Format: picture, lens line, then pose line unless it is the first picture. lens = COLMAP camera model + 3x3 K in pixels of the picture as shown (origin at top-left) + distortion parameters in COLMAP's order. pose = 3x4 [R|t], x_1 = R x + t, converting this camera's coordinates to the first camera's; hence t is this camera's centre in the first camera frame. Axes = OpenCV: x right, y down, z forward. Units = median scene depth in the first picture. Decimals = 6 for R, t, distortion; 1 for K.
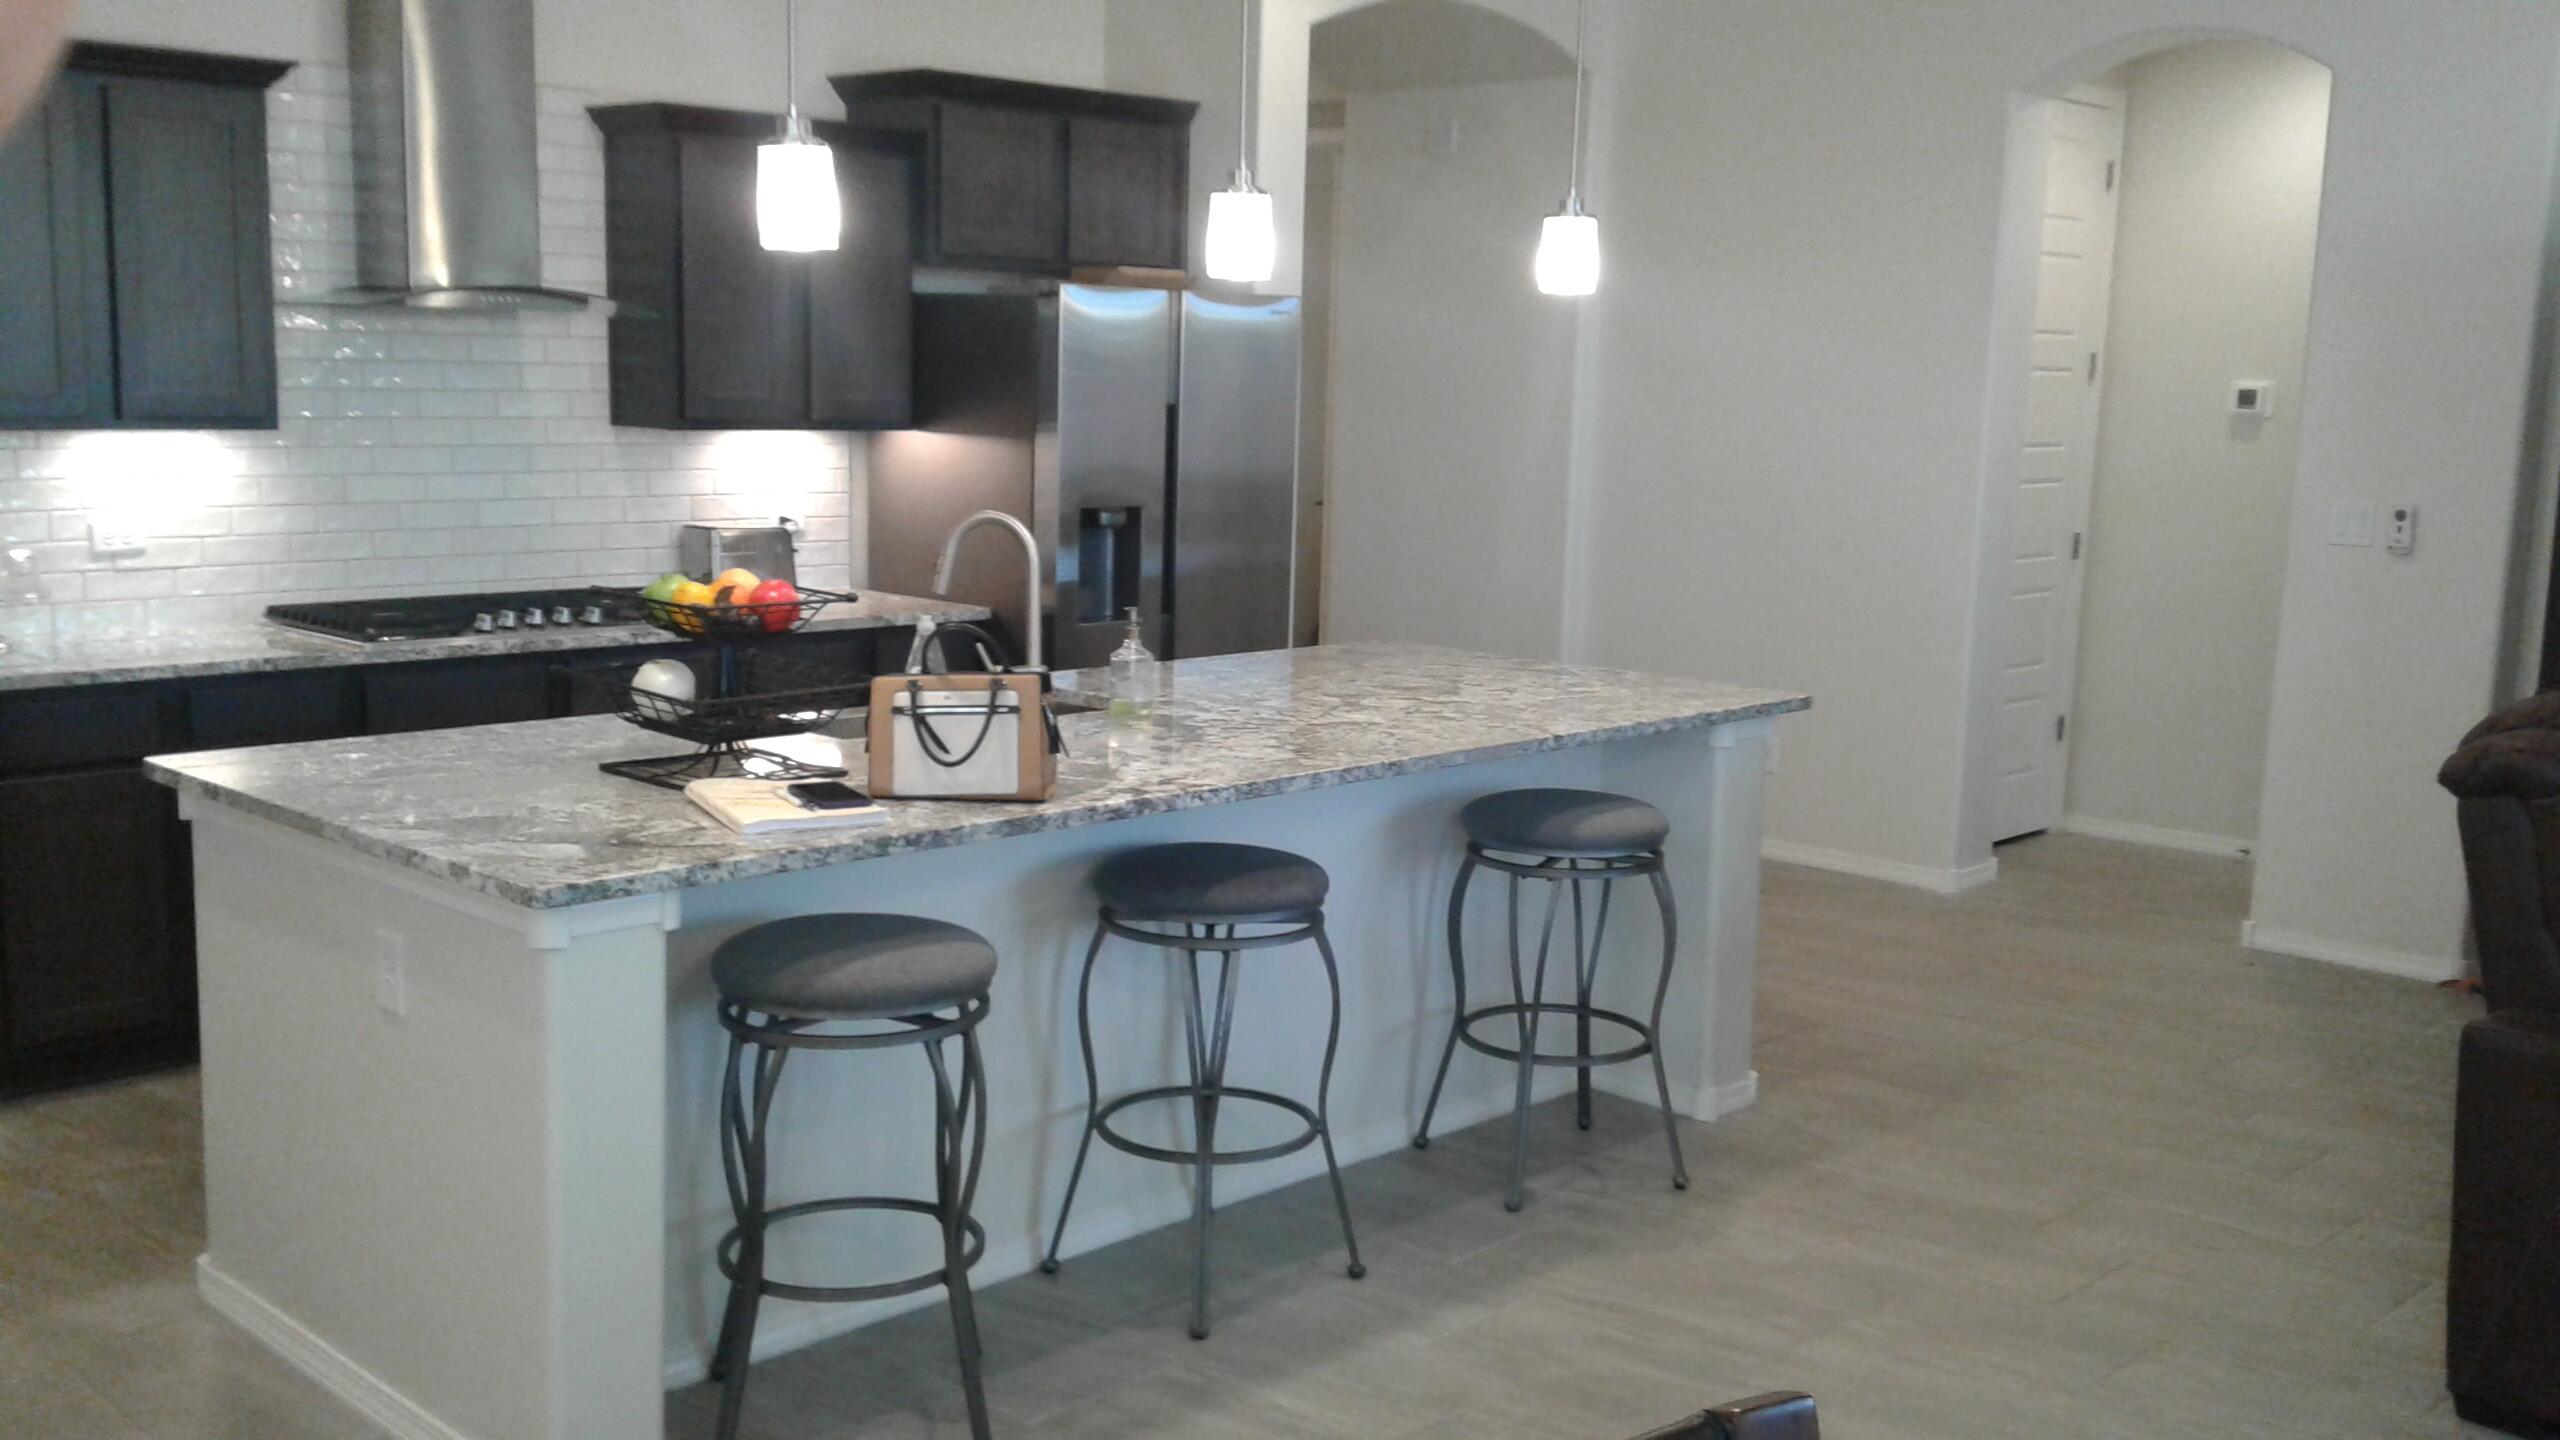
lens RADIAL K [[2307.6, 0, 1291.3], [0, 2307.6, 742.0], [0, 0, 1]] dist [0.089634, -0.128085]
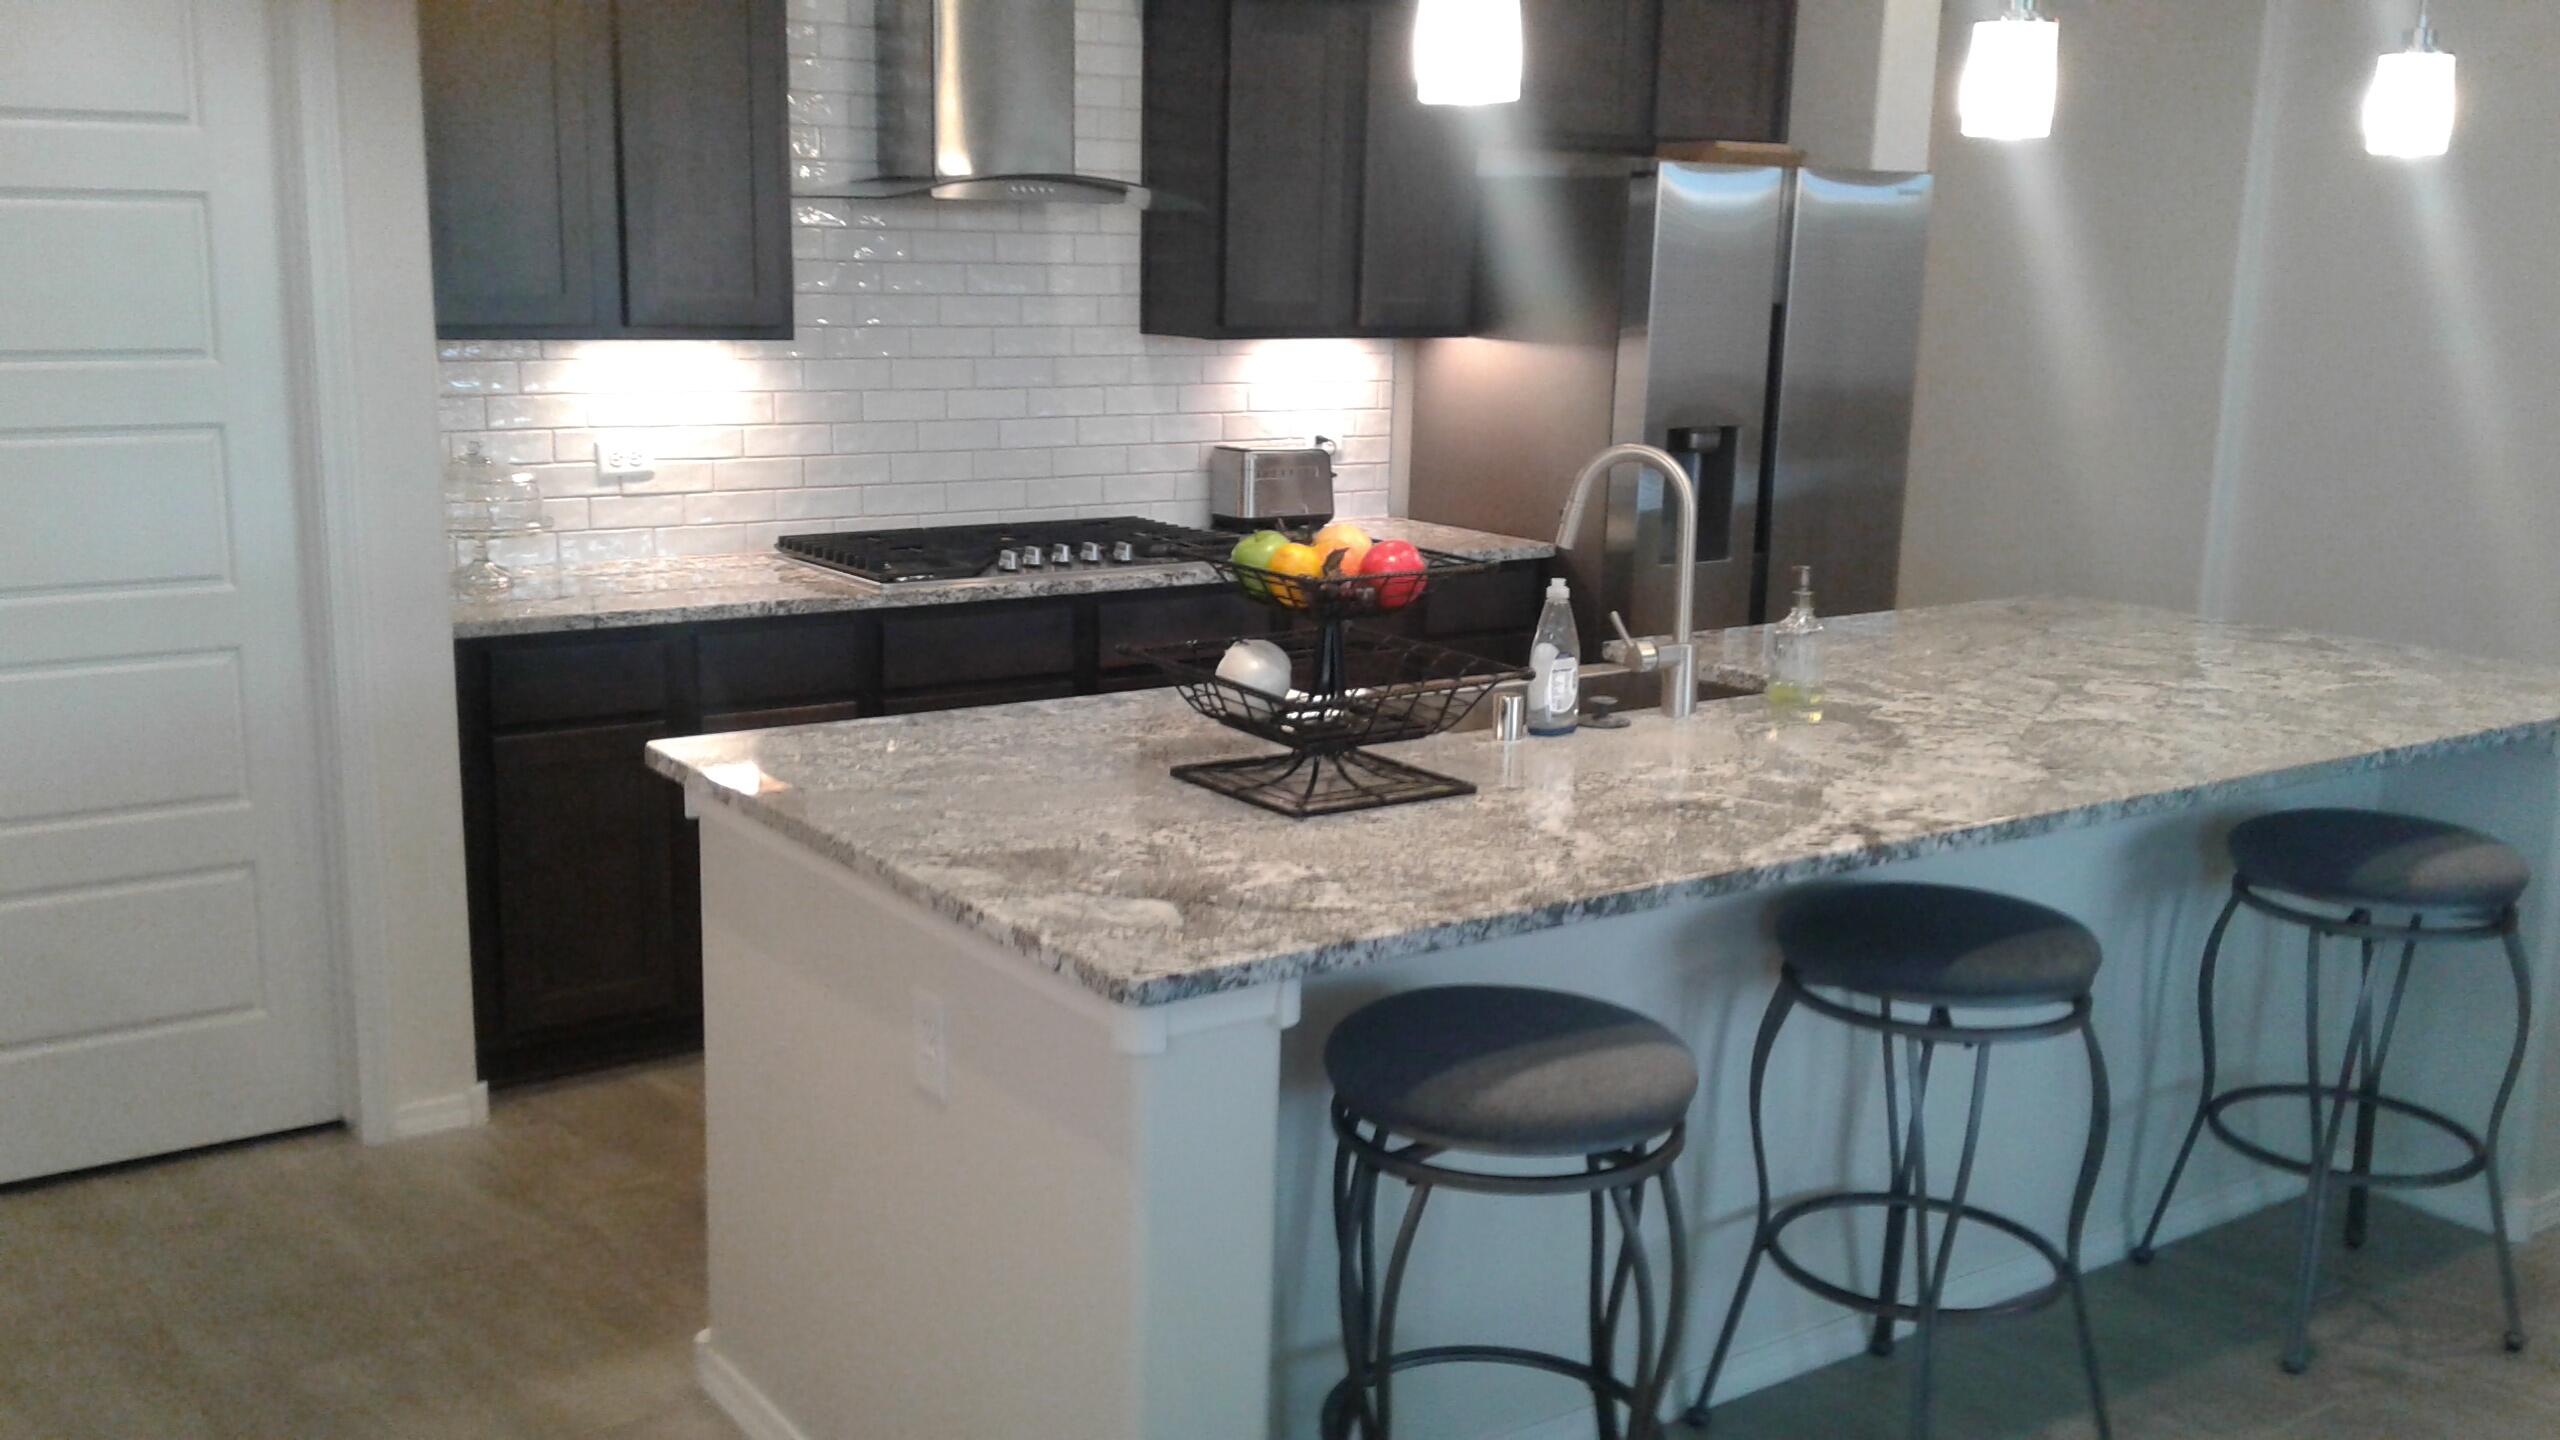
lens RADIAL K [[2307.6, 0, 1292.7], [0, 2307.6, 748.2], [0, 0, 1]] dist [0.089634, -0.128085]
pose [[0.981869, 0.034562, -0.186381, -0.086410], [-0.025987, 0.998497, 0.048259, -0.029130], [0.187769, -0.042540, 0.981292, 0.181836]]
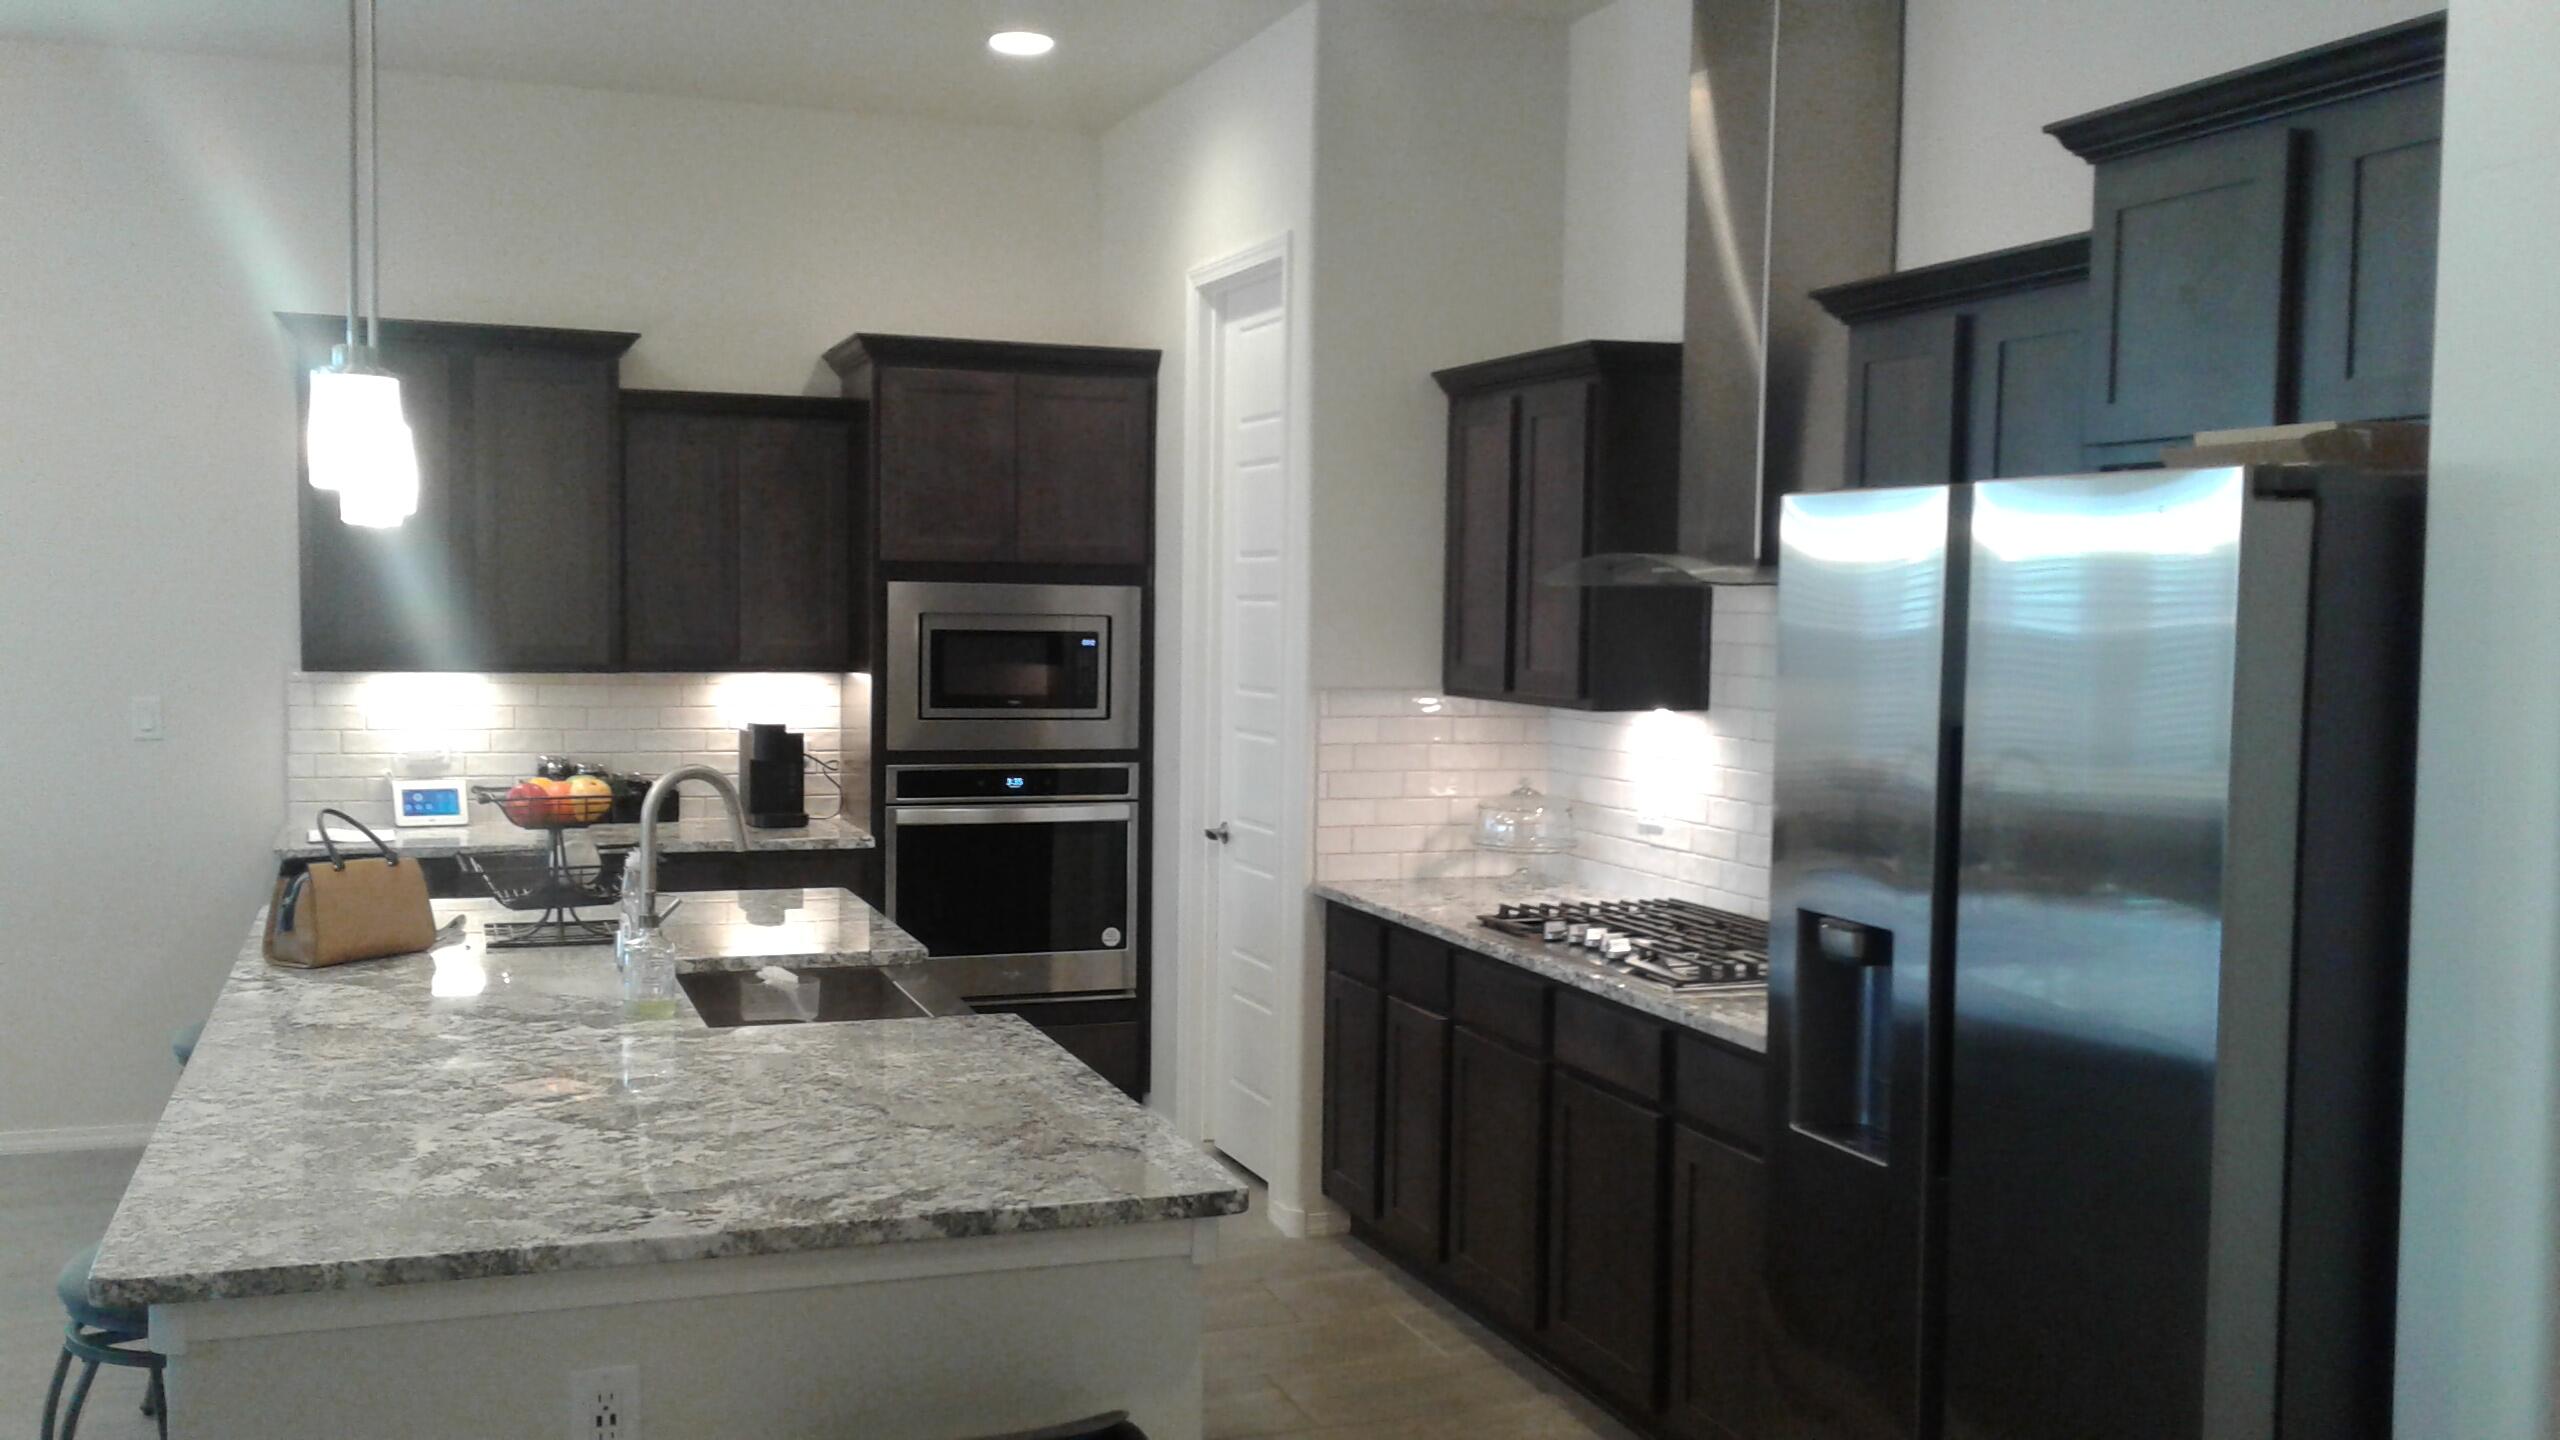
lens RADIAL K [[2307.6, 0, 1274.3], [0, 2307.6, 713.1], [0, 0, 1]] dist [0.089634, -0.128085]
pose [[-0.461882, 0.019227, -0.886733, 0.584429], [-0.153302, 0.982987, 0.101166, -0.243842], [0.873592, 0.182665, -0.451077, 1.511866]]
